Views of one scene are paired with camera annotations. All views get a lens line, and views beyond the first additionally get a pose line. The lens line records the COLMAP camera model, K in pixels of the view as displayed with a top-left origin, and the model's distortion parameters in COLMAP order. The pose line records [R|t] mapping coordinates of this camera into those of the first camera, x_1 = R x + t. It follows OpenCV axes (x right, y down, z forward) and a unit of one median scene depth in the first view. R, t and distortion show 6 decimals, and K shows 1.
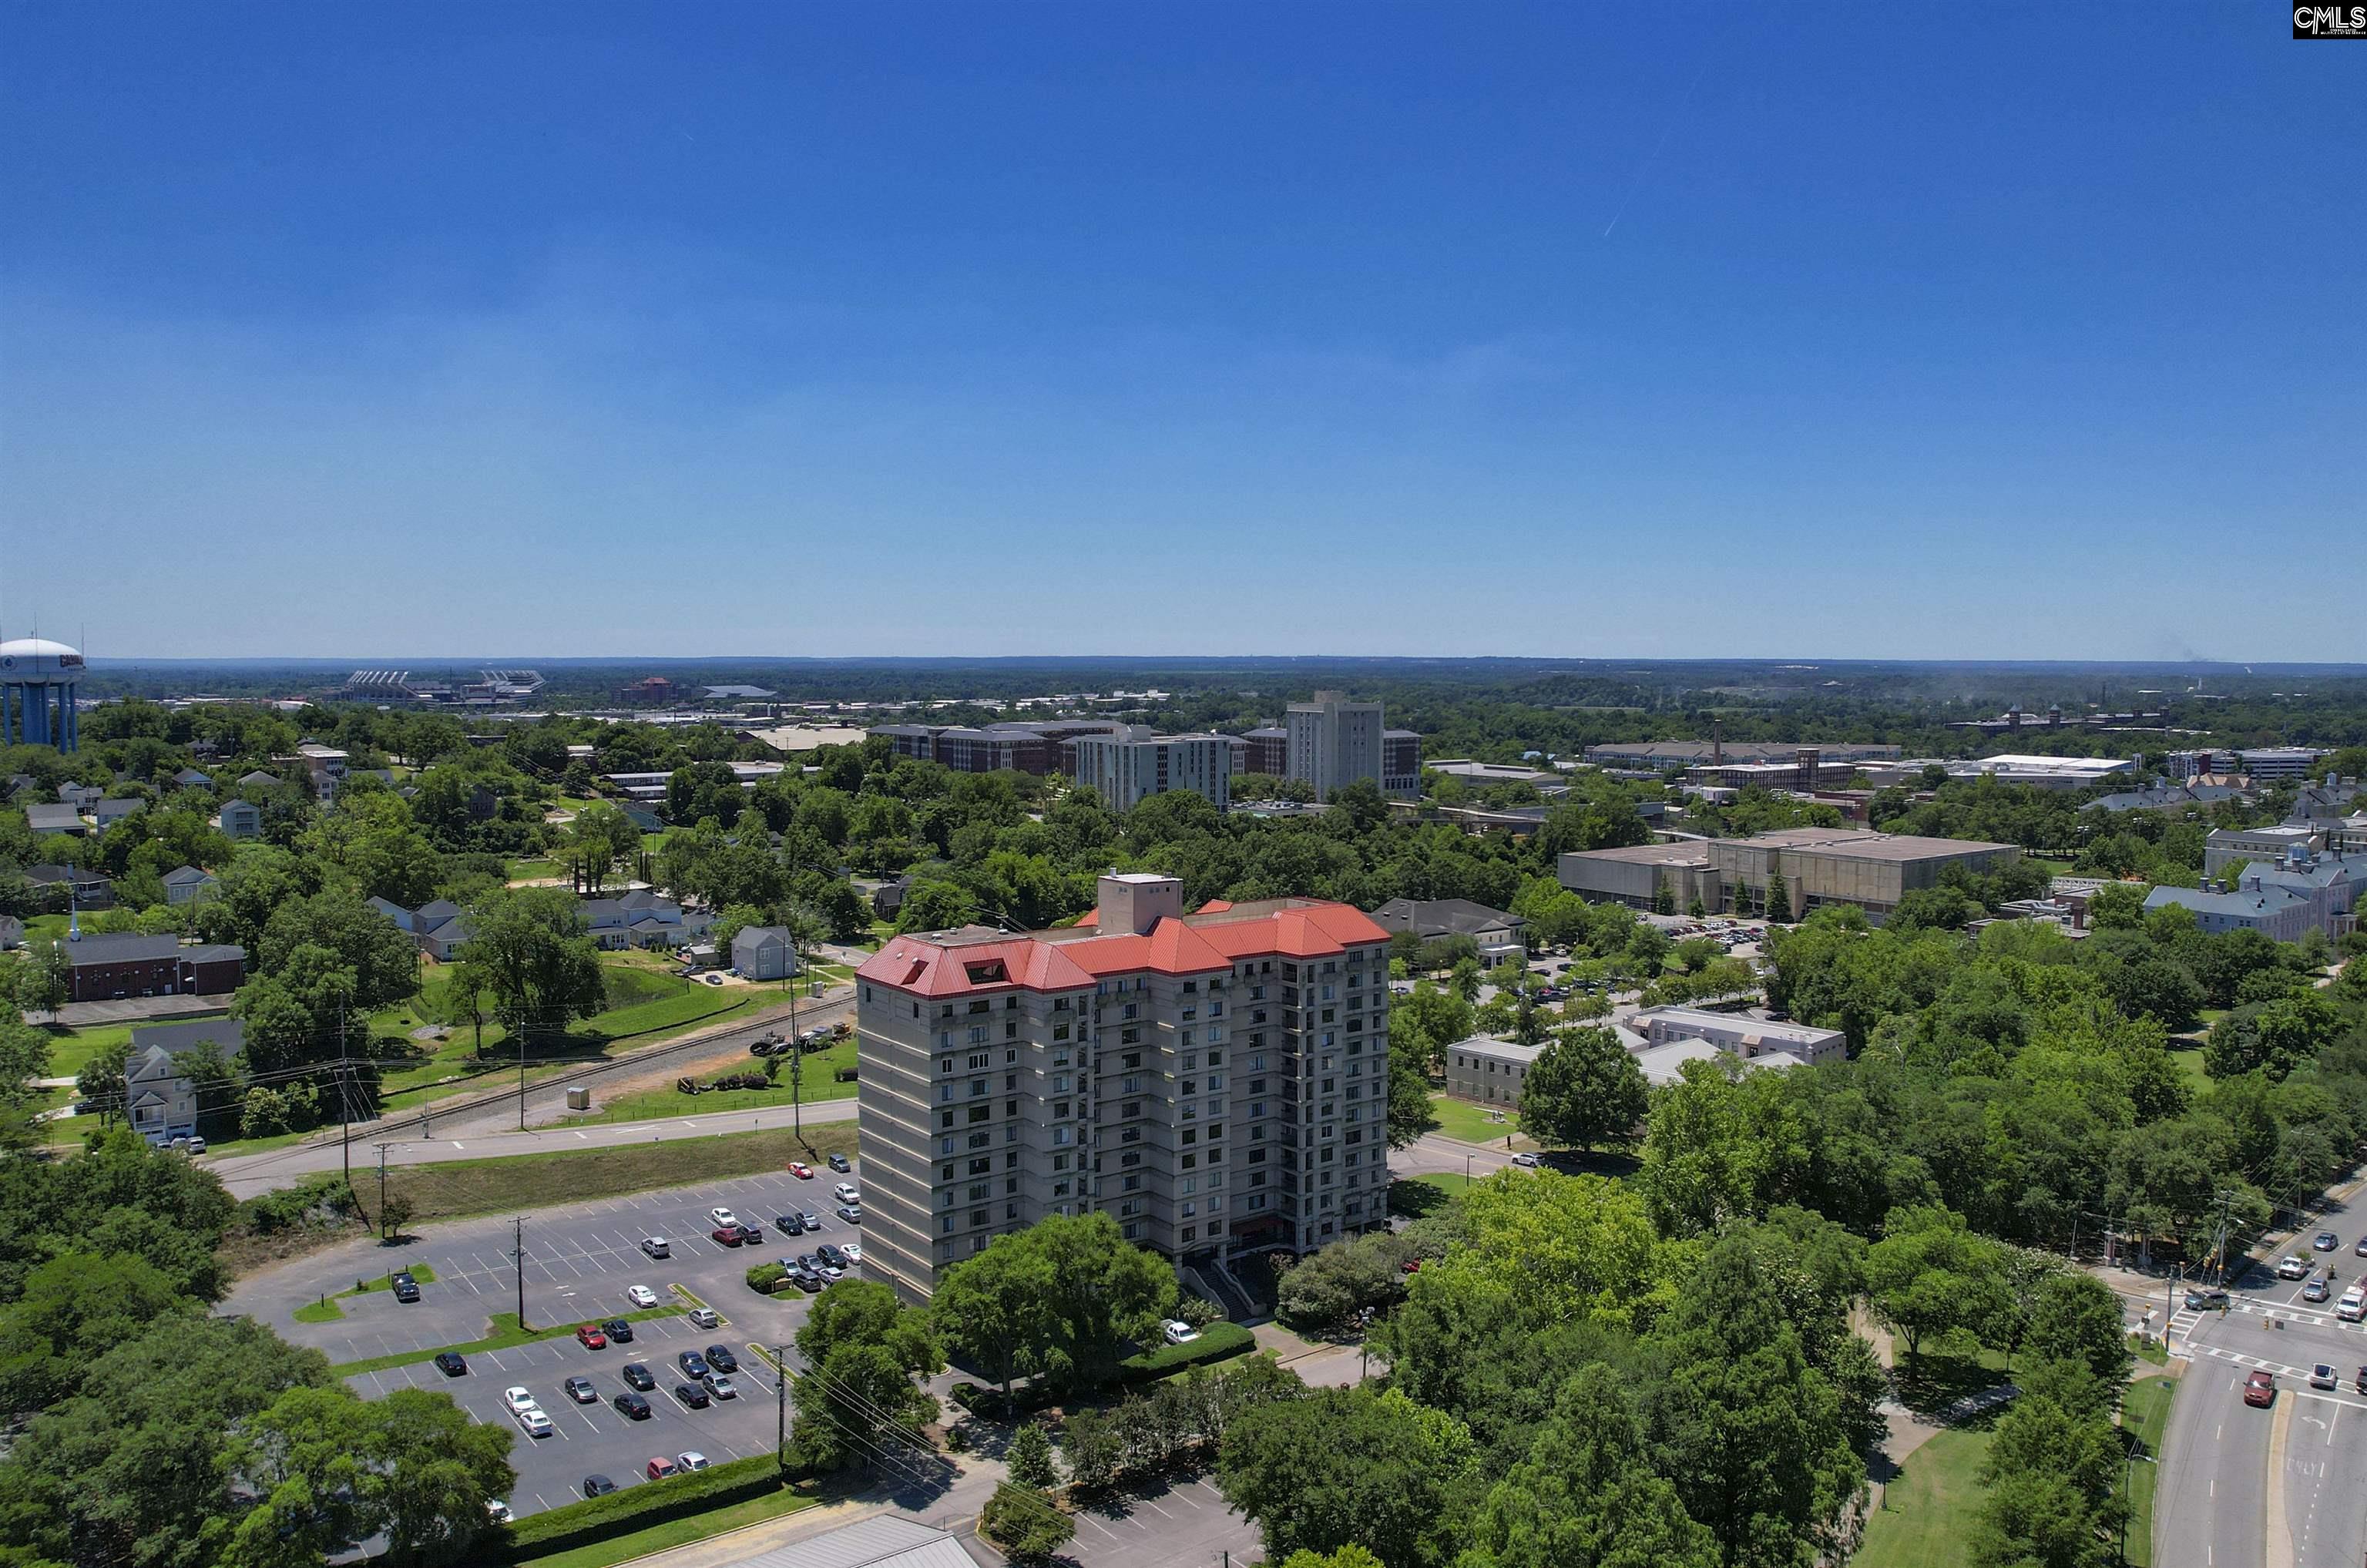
lens RADIAL K [[1882.3, 0, 1305.0], [0, 1882.3, 746.4], [0, 0, 1]] dist [-0.068862, -0.000461]
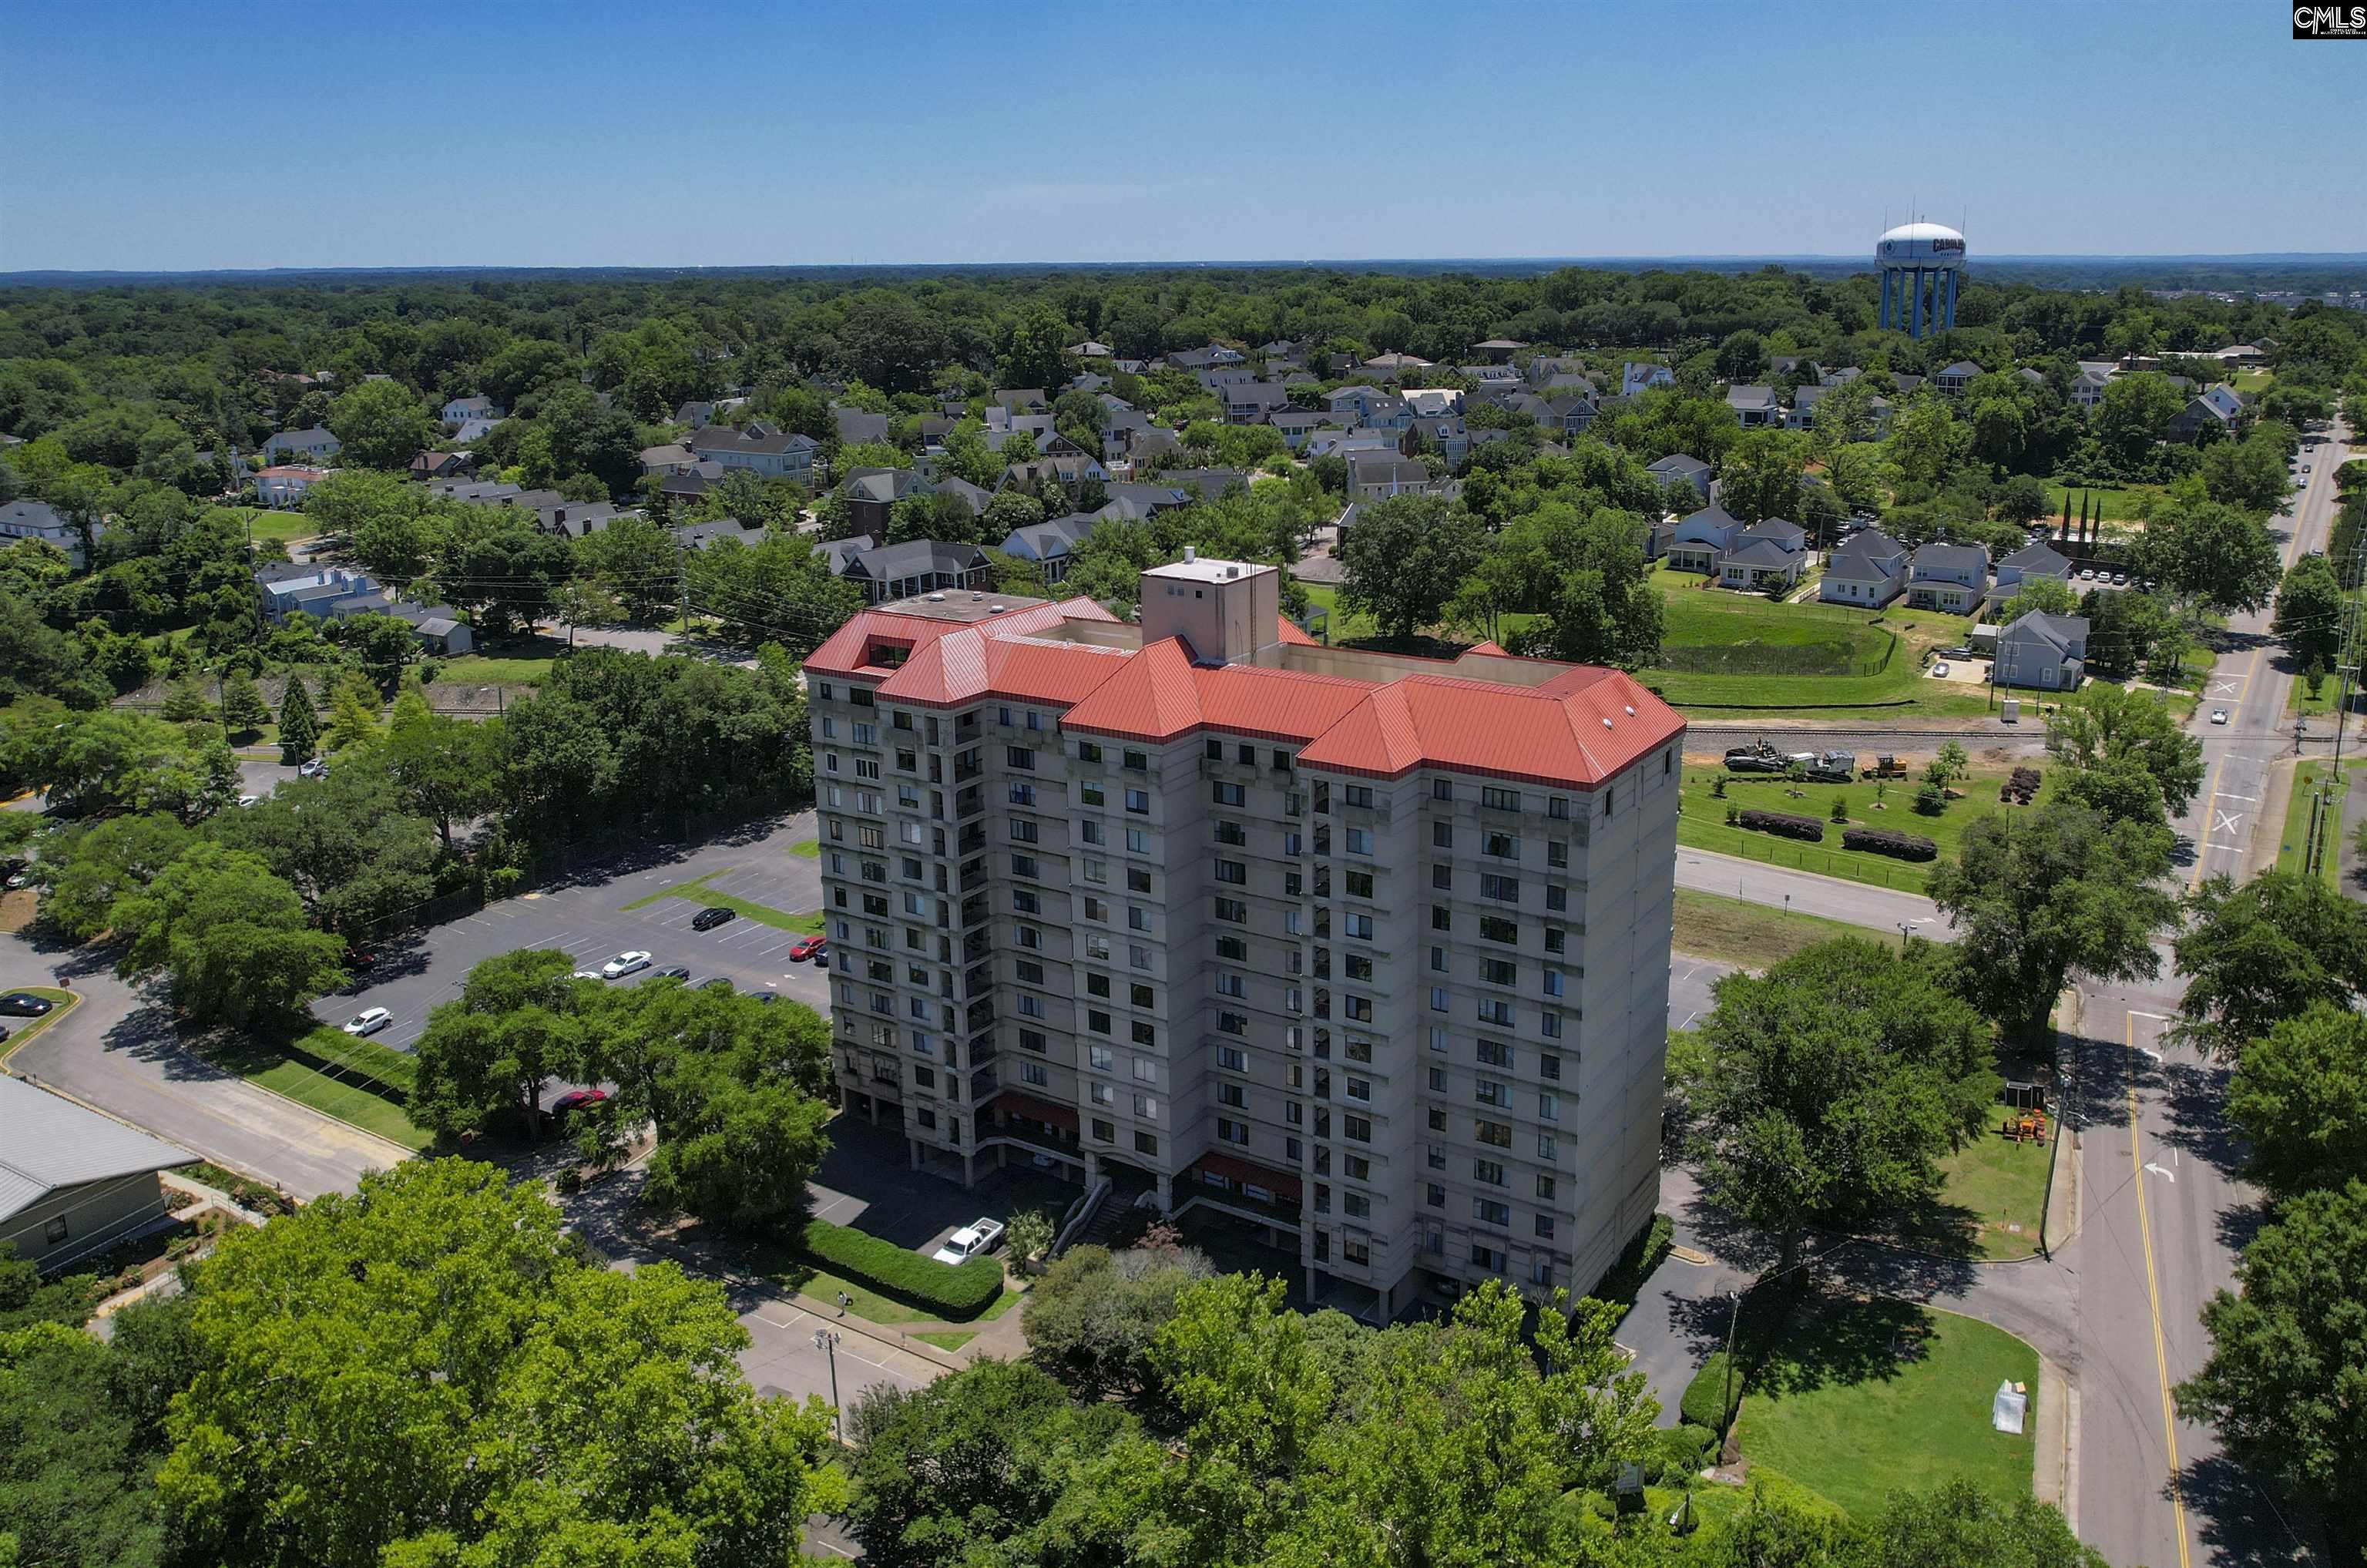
lens RADIAL K [[1869.2, 0, 1196.0], [0, 1869.2, 710.6], [0, 0, 1]] dist [-0.049143, 0.006138]
pose [[0.273283, 0.220019, -0.936434, 0.199525], [-0.032810, 0.975057, 0.219518, -0.007623], [0.961374, -0.029266, 0.273686, 0.336798]]
